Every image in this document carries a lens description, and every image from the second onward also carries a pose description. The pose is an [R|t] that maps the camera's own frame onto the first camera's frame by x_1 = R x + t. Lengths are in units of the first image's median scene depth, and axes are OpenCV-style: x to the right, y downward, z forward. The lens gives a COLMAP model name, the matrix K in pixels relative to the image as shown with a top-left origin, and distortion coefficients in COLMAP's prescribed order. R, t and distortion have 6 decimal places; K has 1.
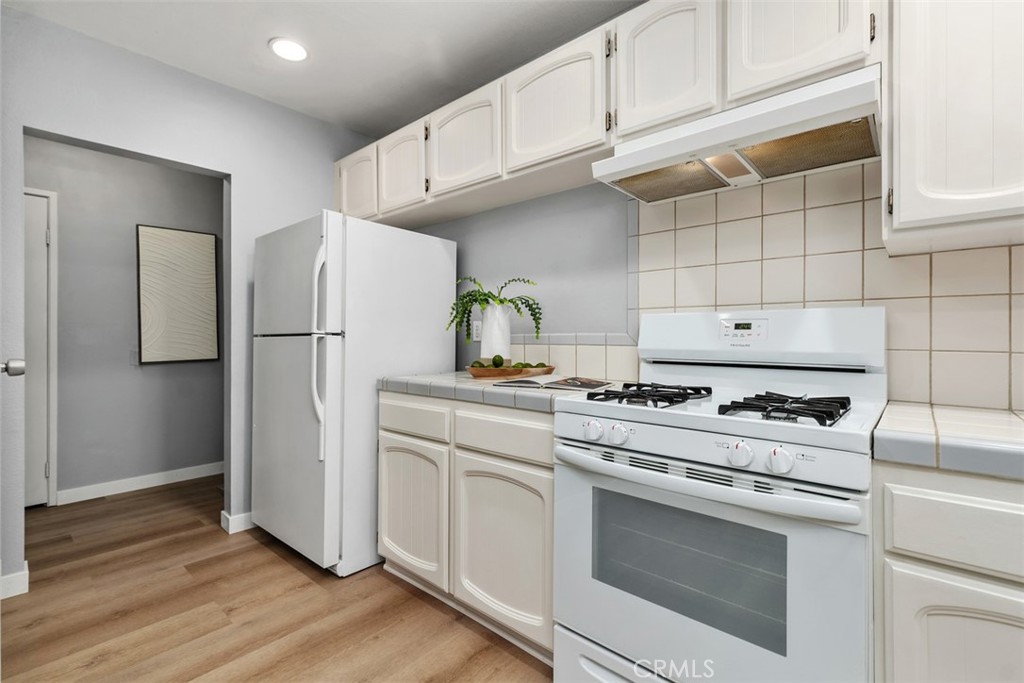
lens RADIAL K [[461.8, 0, 506.8], [0, 461.8, 336.7], [0, 0, 1]] dist [-0.001255, 0.000112]
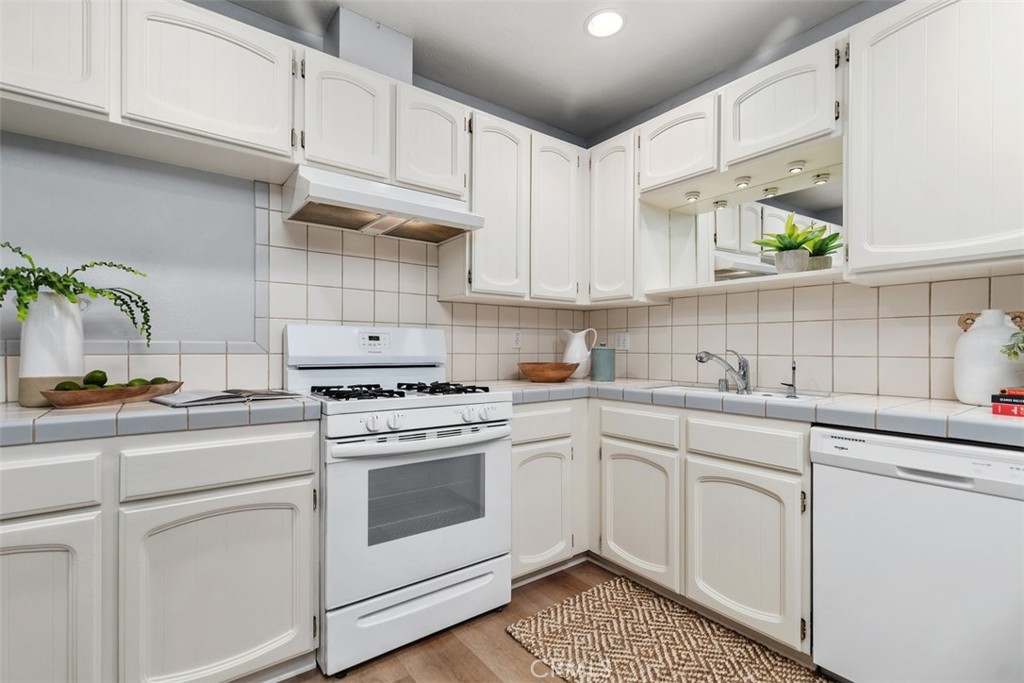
lens RADIAL K [[461.8, 0, 508.8], [0, 461.8, 351.7], [0, 0, 1]] dist [-0.001255, 0.000112]
pose [[0.186408, -0.006932, 0.982448, -0.745061], [-0.005649, 0.999951, 0.008127, 0.003883], [-0.982456, -0.007065, 0.186360, 0.340231]]
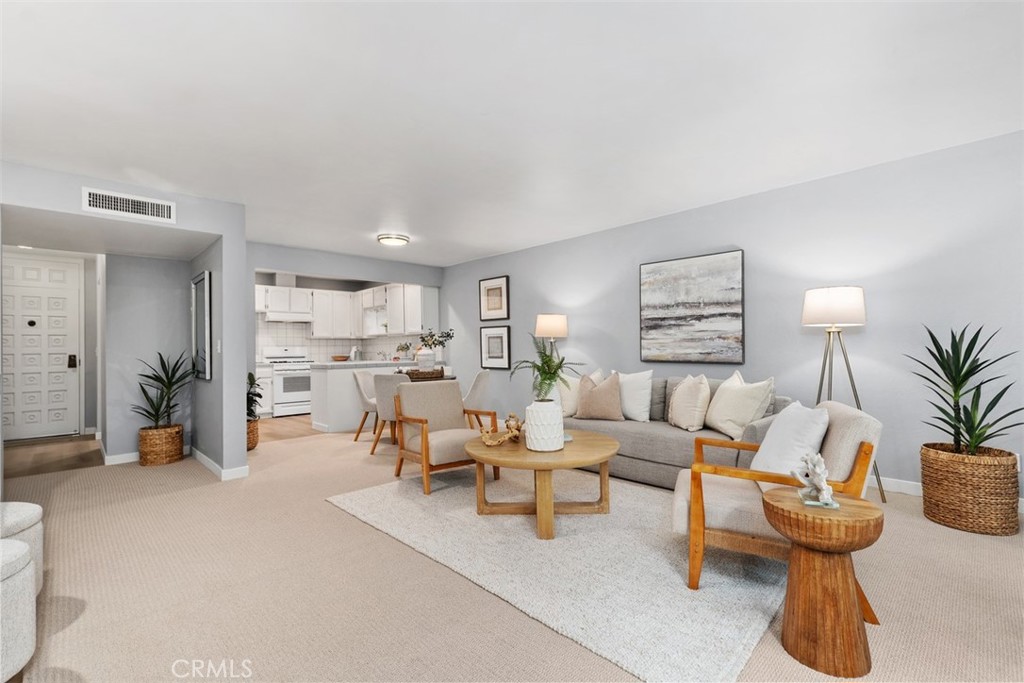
lens RADIAL K [[461.8, 0, 515.0], [0, 461.8, 341.0], [0, 0, 1]] dist [-0.001255, 0.000112]
pose [[0.064019, 0.018556, 0.997776, -4.497498], [0.016144, 0.999677, -0.019627, 0.020147], [-0.997818, 0.017365, 0.063699, -1.913473]]
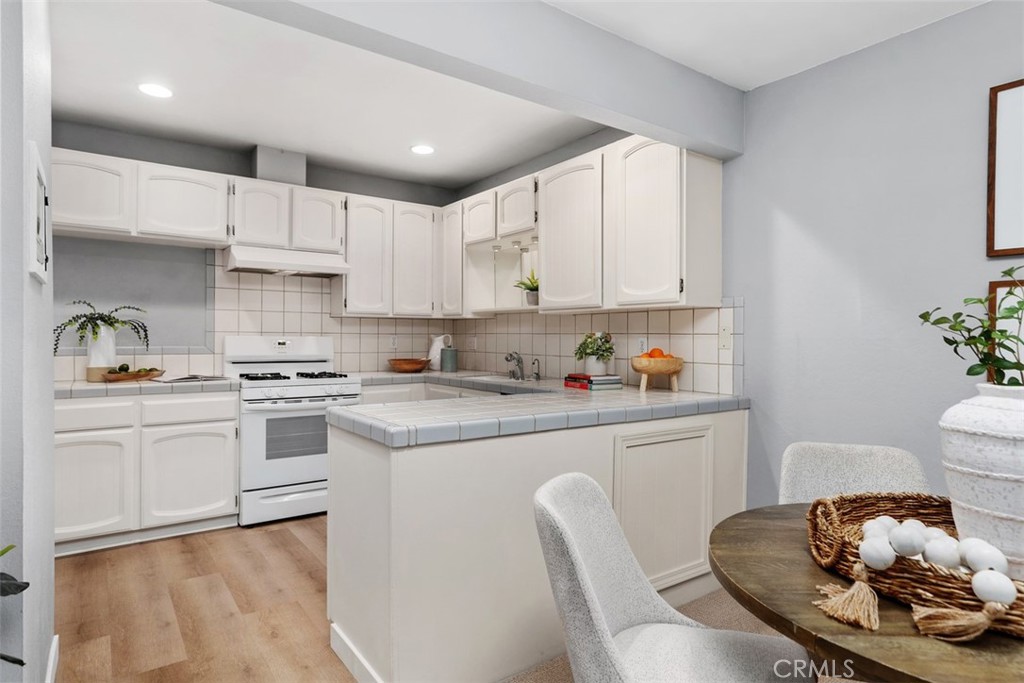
lens RADIAL K [[566.7, 0, 509.1], [0, 566.7, 339.4], [0, 0, 1]] dist [0.002010, -0.000633]
pose [[0.205301, -0.003352, 0.978693, -1.799382], [-0.007874, 0.999956, 0.005076, -0.061930], [-0.978667, -0.008748, 0.205266, -0.556462]]
